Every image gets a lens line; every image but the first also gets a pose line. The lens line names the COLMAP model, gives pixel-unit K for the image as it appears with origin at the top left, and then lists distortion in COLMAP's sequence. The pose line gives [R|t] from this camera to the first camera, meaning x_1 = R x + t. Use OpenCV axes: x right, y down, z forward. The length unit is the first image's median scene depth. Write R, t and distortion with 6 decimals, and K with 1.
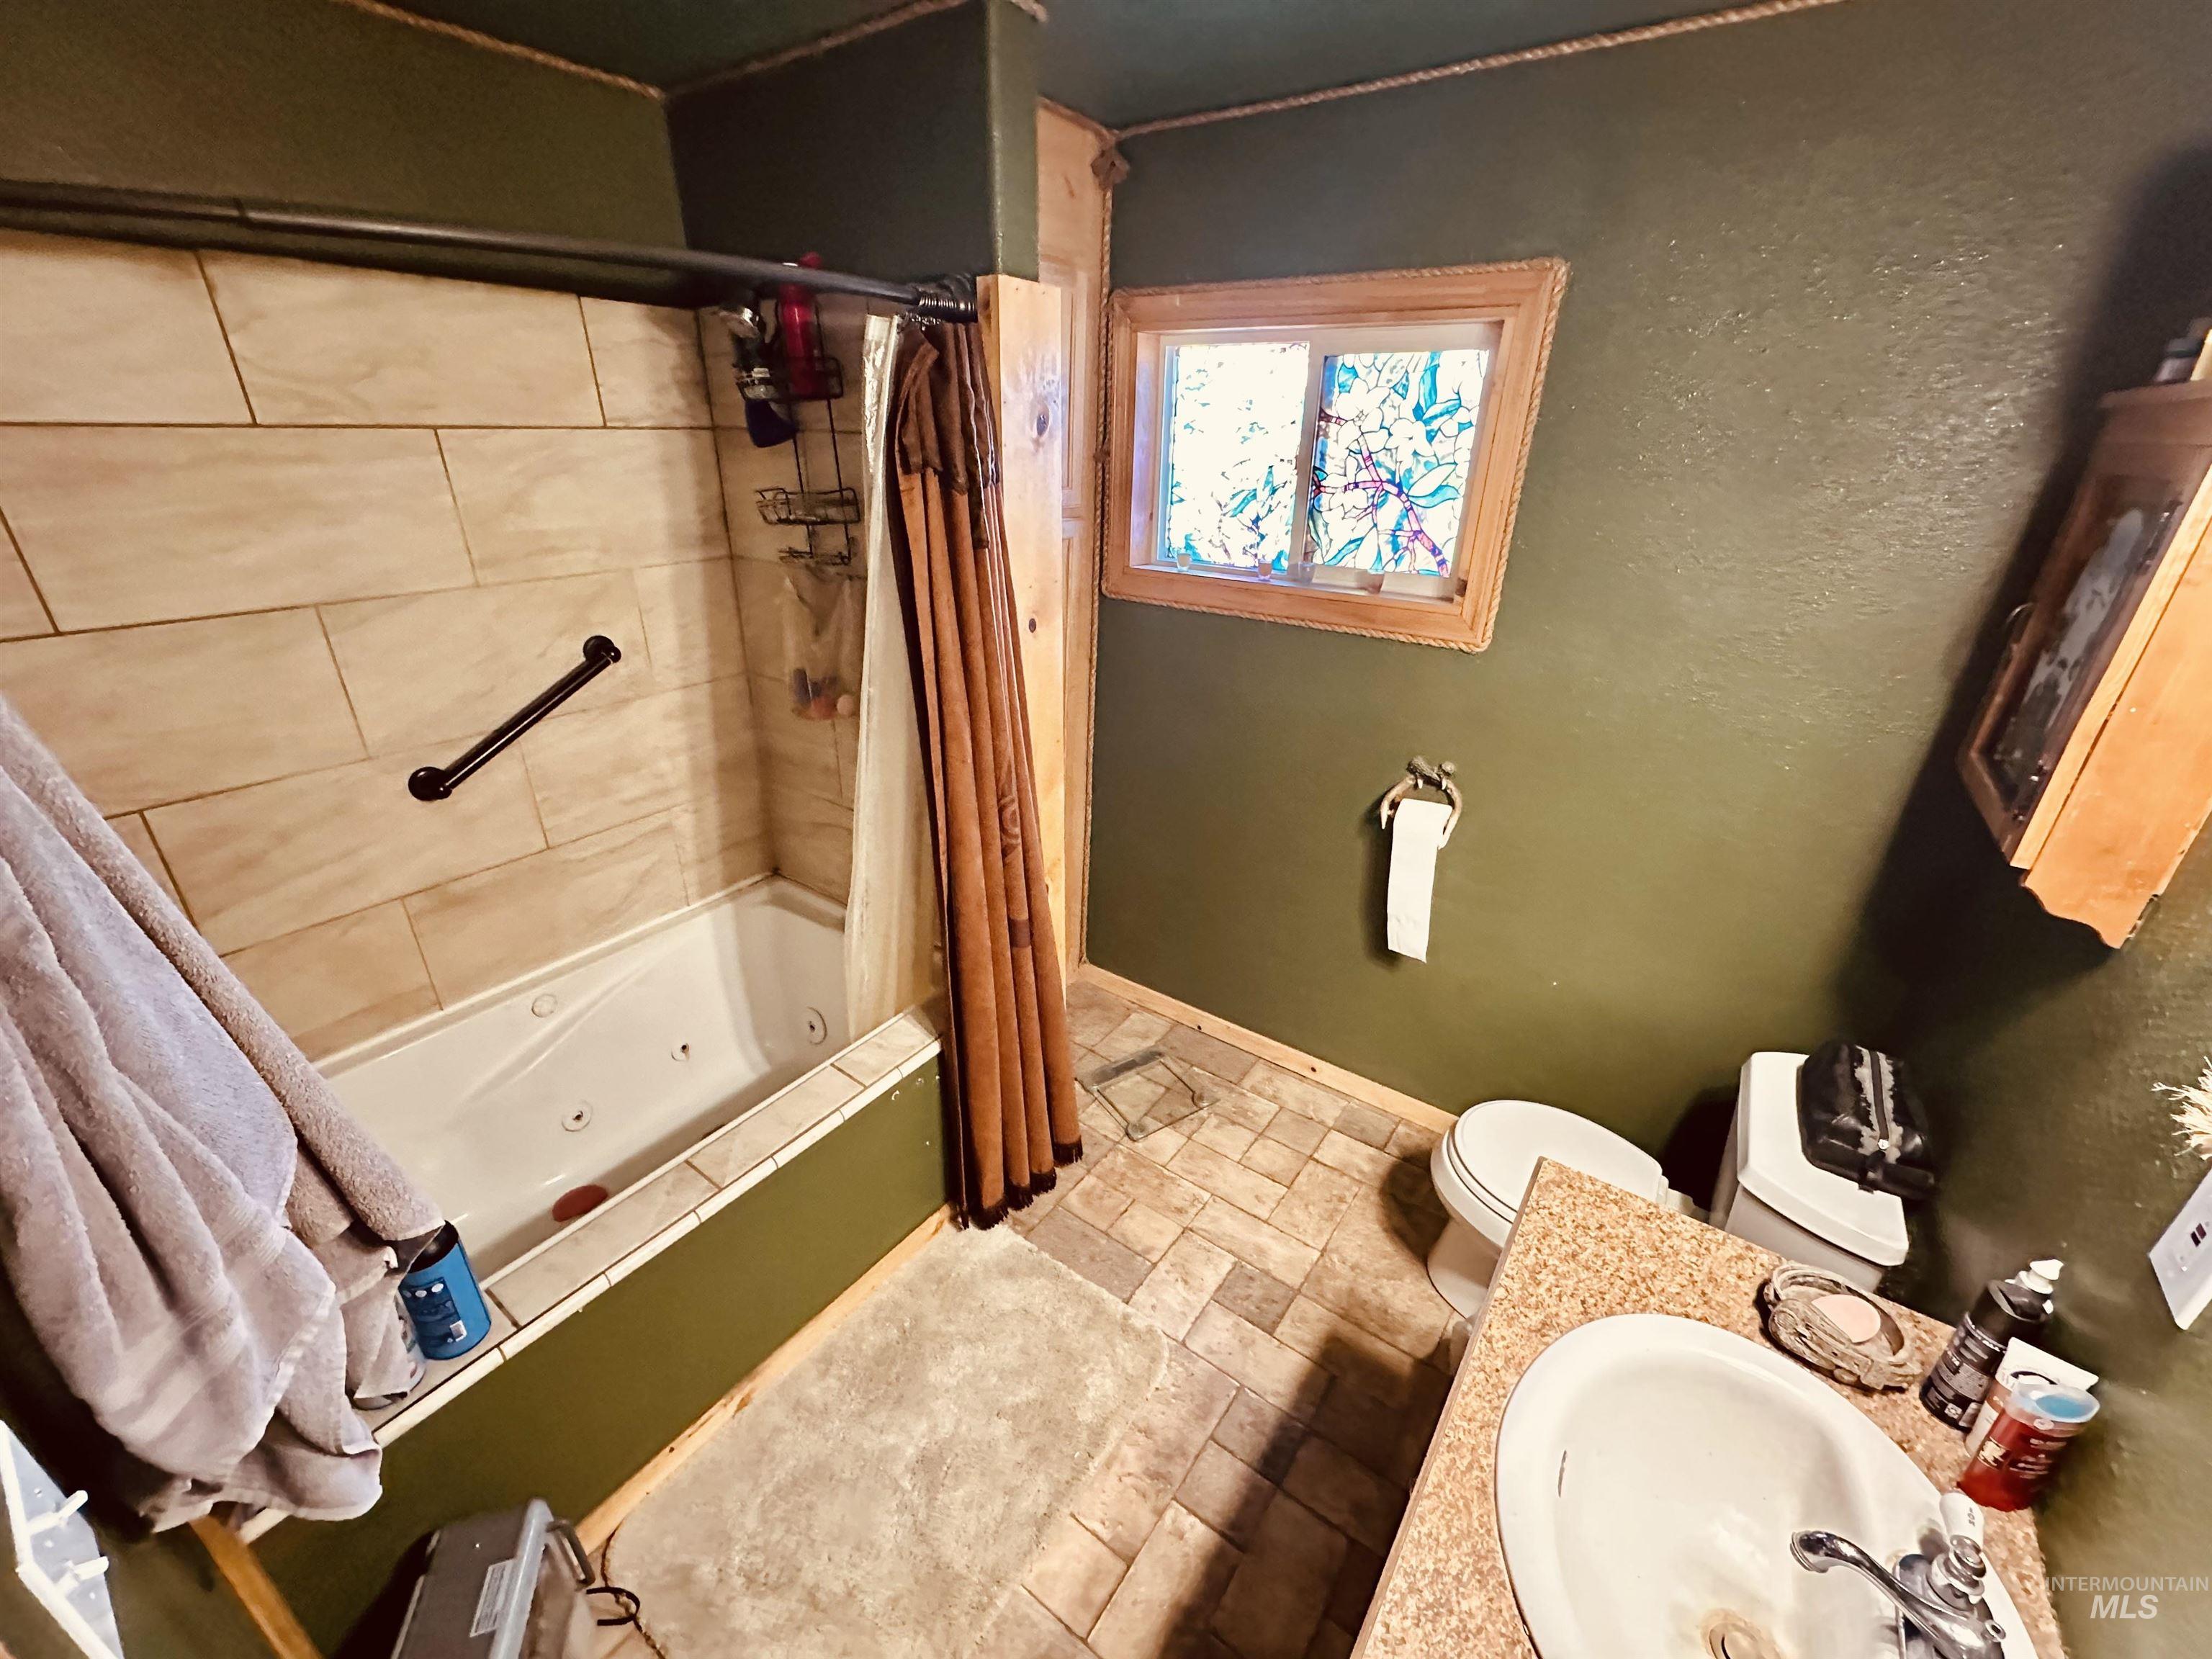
lens RADIAL K [[884.8, 0, 1100.8], [0, 884.8, 828.8], [0, 0, 1]] dist [-0.005594, 0.001675]
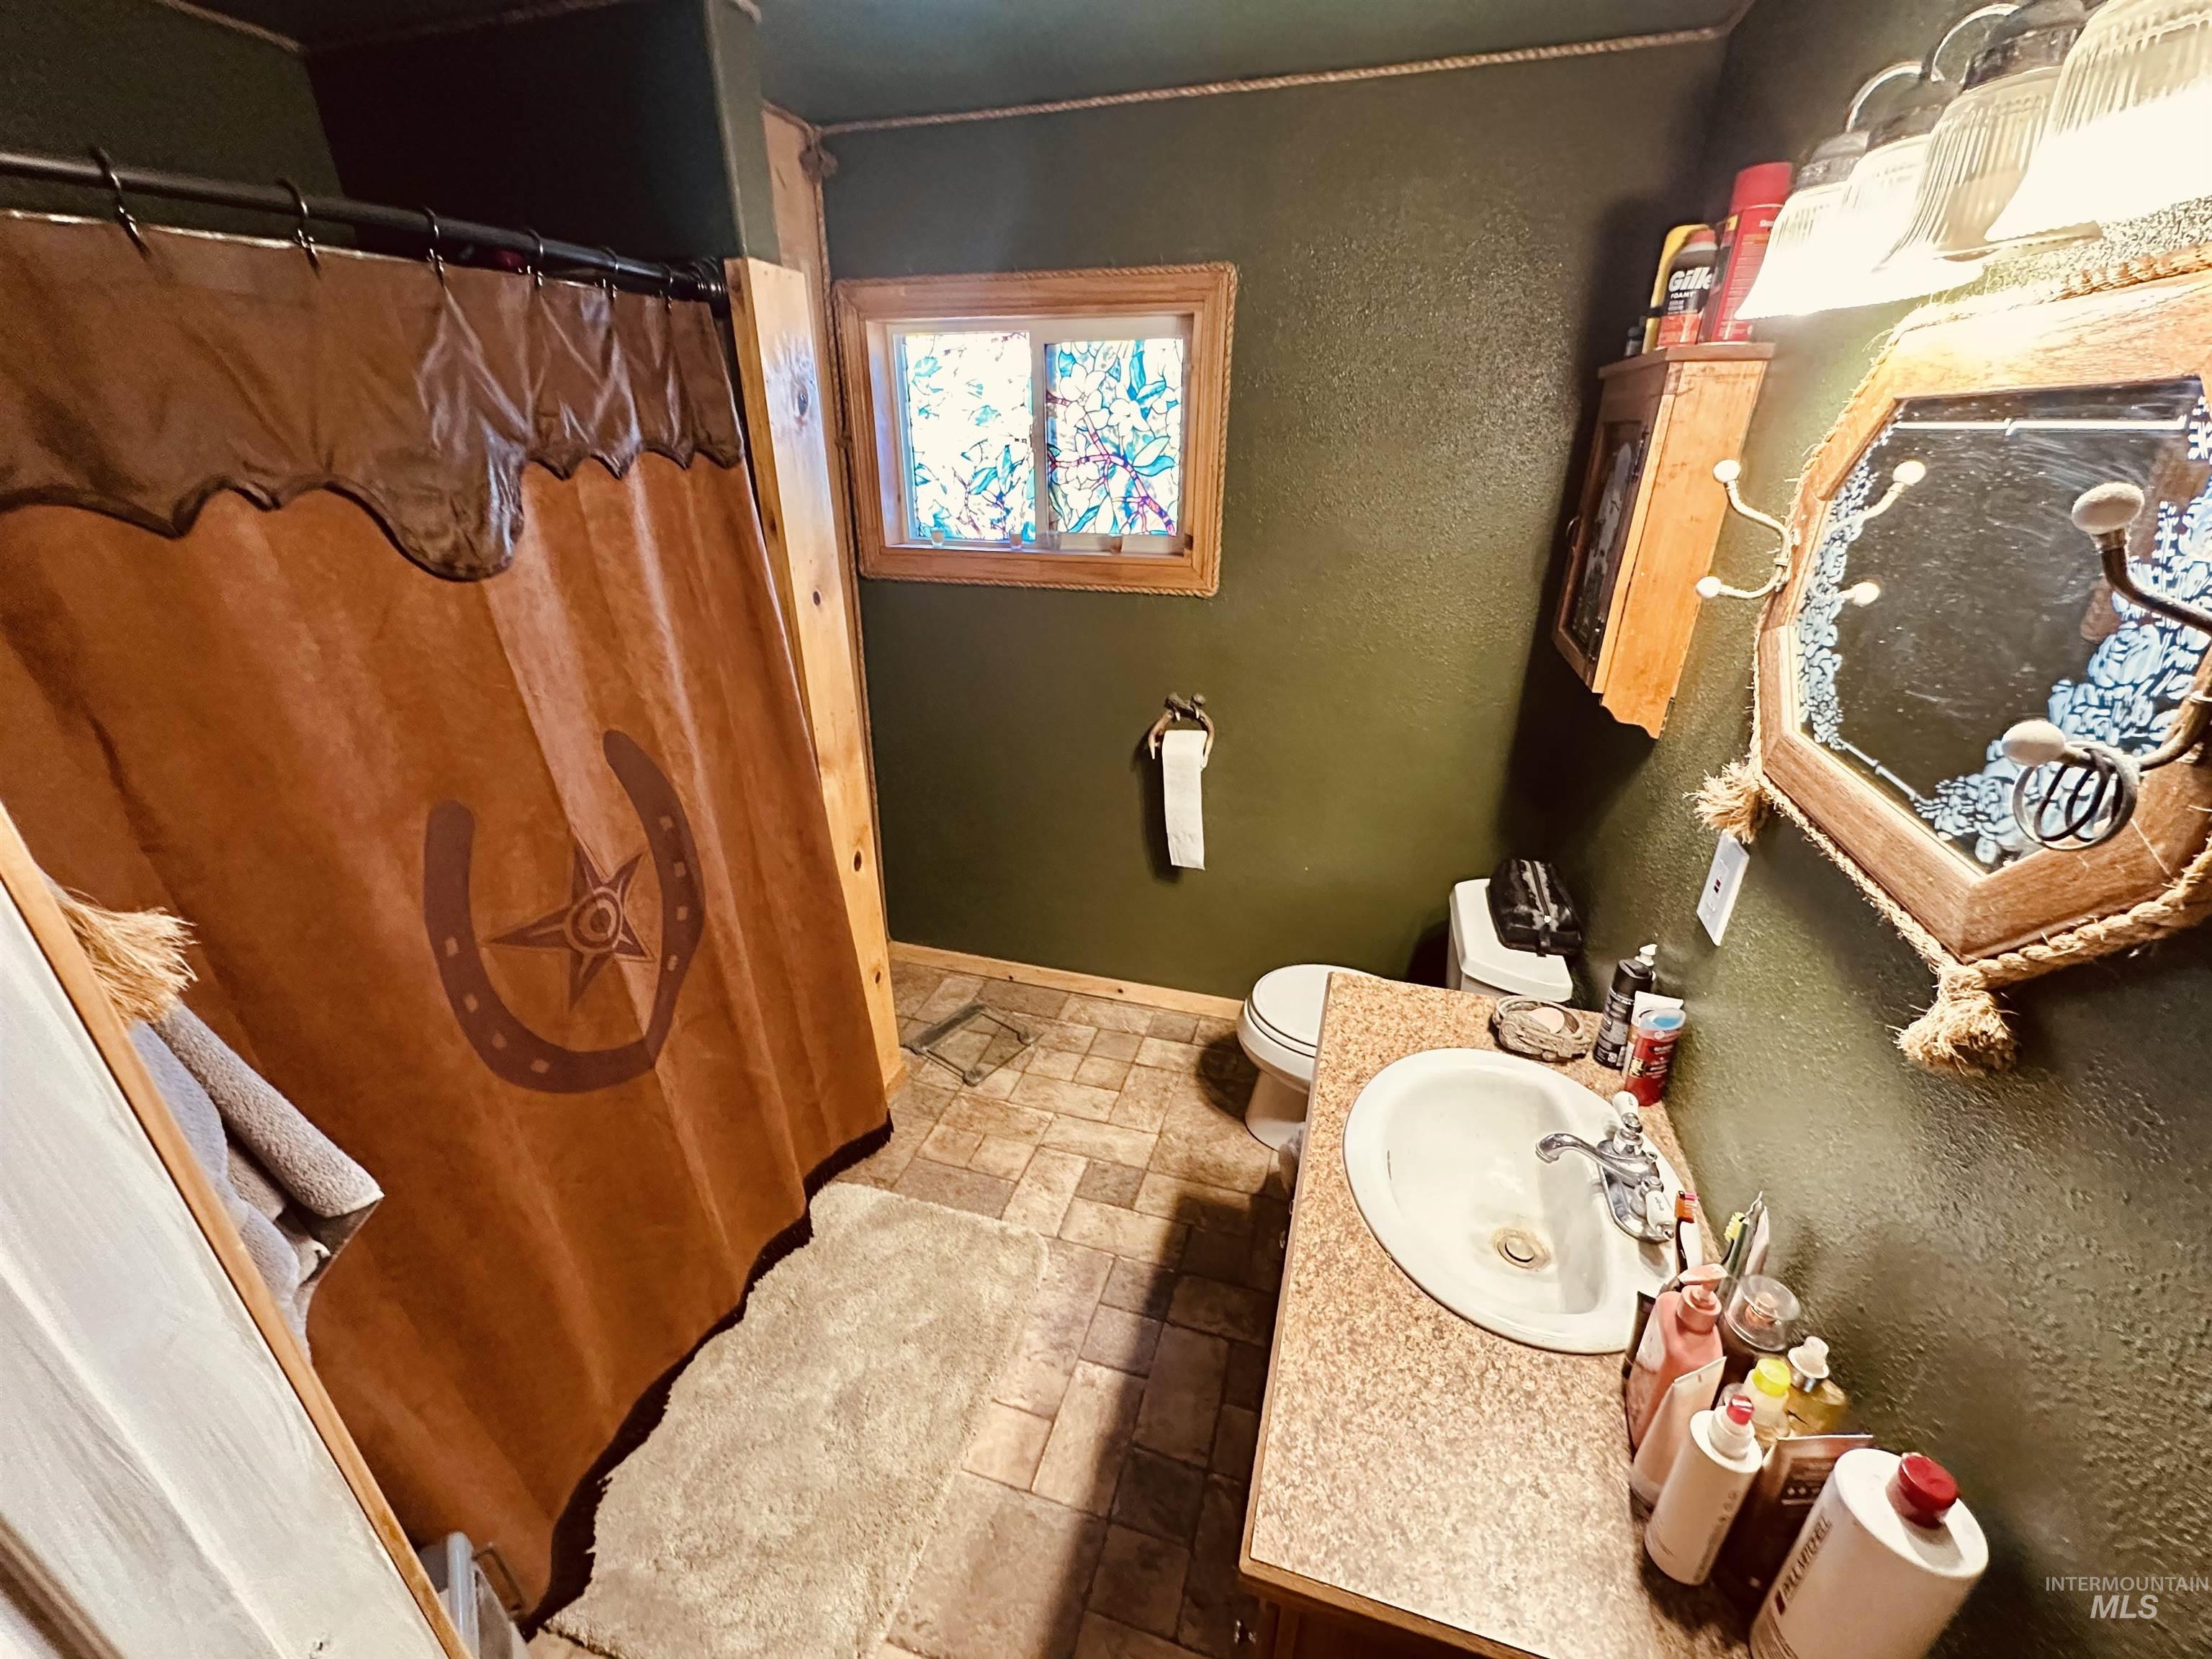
lens RADIAL K [[884.8, 0, 1100.8], [0, 884.8, 827.1], [0, 0, 1]] dist [-0.005594, 0.001675]
pose [[0.947691, -0.145811, 0.283939, -0.104779], [0.146824, 0.989002, 0.017833, 0.072591], [-0.283416, 0.024789, 0.958677, -0.092093]]
